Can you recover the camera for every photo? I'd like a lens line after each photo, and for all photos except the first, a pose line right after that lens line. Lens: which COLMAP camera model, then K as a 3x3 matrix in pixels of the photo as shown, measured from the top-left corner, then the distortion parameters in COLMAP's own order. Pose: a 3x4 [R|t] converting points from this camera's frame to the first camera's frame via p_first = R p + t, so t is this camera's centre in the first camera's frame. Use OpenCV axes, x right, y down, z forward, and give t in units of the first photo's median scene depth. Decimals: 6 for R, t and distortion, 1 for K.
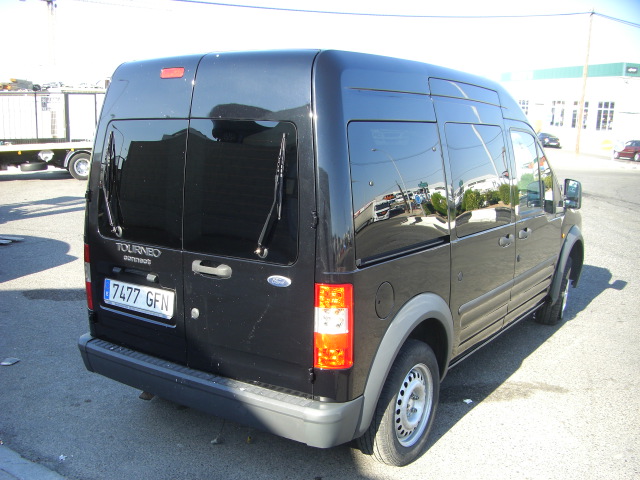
lens RADIAL K [[707.3, 0, 315.0], [0, 707.3, 235.8], [0, 0, 1]] dist [-0.120780, 0.000000]
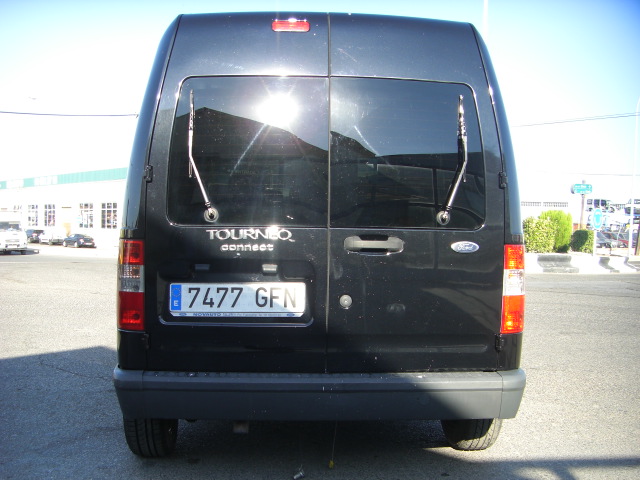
lens RADIAL K [[707.3, 0, 318.1], [0, 707.3, 244.4], [0, 0, 1]] dist [-0.120780, 0.000000]
pose [[0.780937, -0.011861, 0.624497, -0.681061], [0.097786, 0.989813, -0.103482, 0.119214], [-0.616908, 0.141880, 0.774141, 0.333158]]
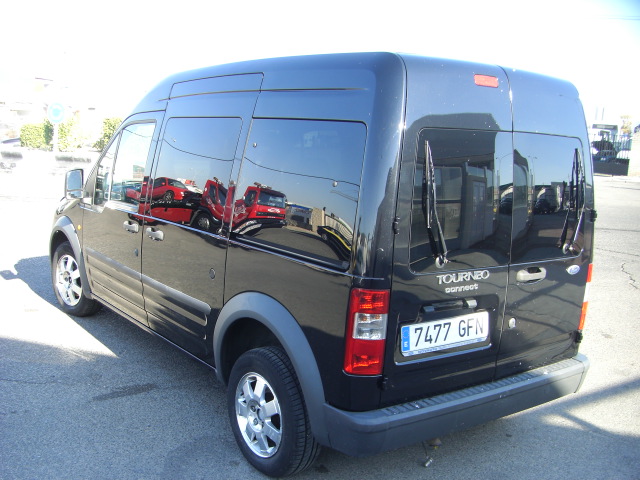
lens RADIAL K [[707.3, 0, 318.6], [0, 707.3, 242.7], [0, 0, 1]] dist [-0.120780, 0.000000]
pose [[0.331707, -0.148403, 0.931637, -1.118644], [0.098598, 0.987595, 0.122211, -0.147166], [-0.938216, 0.051320, 0.342224, 0.855759]]
